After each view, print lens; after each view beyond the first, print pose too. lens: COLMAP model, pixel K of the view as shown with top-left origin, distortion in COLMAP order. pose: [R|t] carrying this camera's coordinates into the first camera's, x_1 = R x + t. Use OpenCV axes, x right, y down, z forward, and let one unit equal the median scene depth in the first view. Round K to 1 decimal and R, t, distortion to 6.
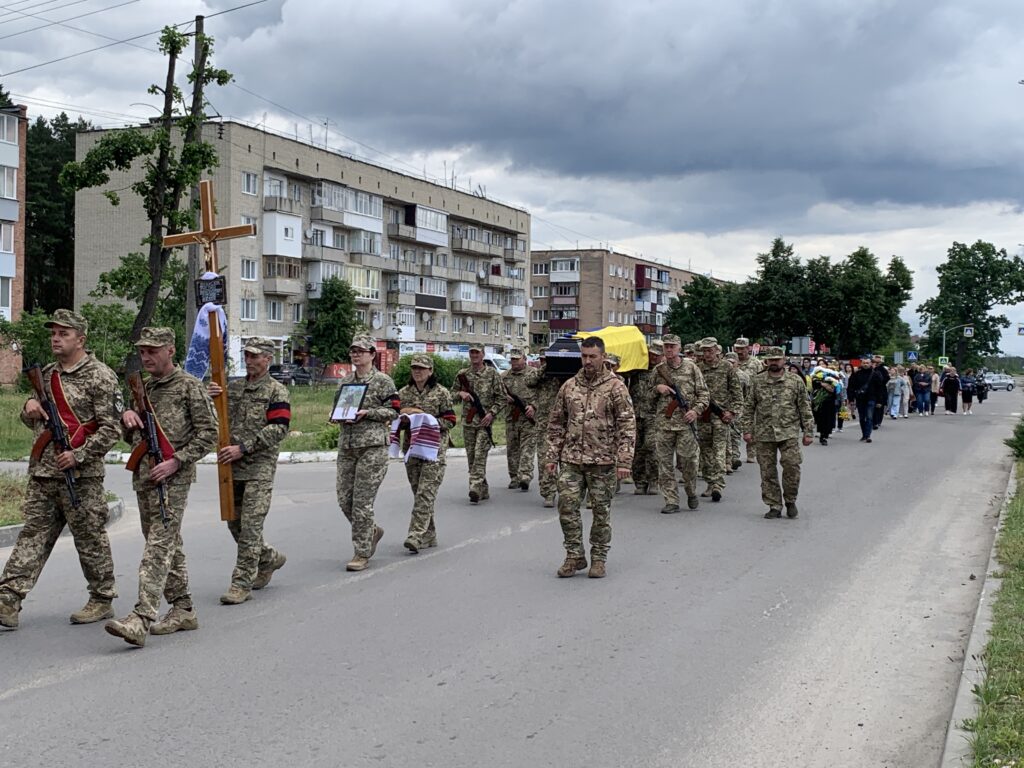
lens RADIAL K [[1388.5, 0, 512.0], [0, 1388.5, 384.0], [0, 0, 1]] dist [0.168887, -0.655752]
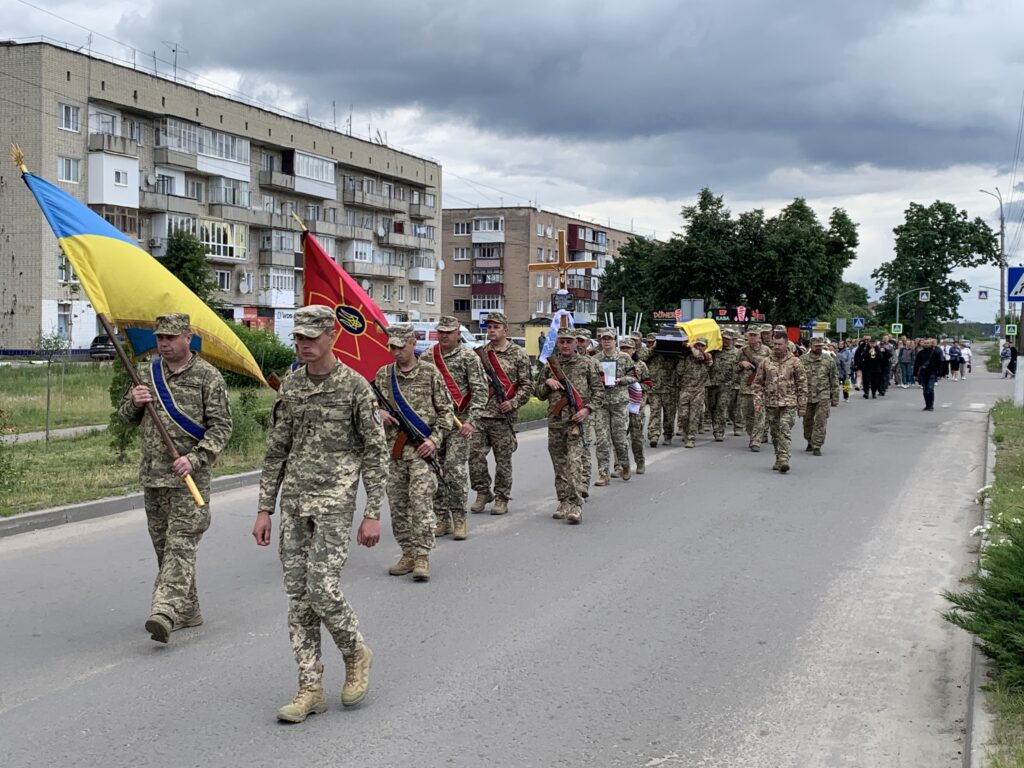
lens RADIAL K [[1388.5, 0, 512.0], [0, 1388.5, 384.0], [0, 0, 1]] dist [0.168887, -0.655752]
pose [[0.999669, -0.002615, 0.025595, 0.041232], [0.002011, 0.999719, 0.023633, -0.003080], [-0.025650, -0.023574, 0.999393, 0.116674]]
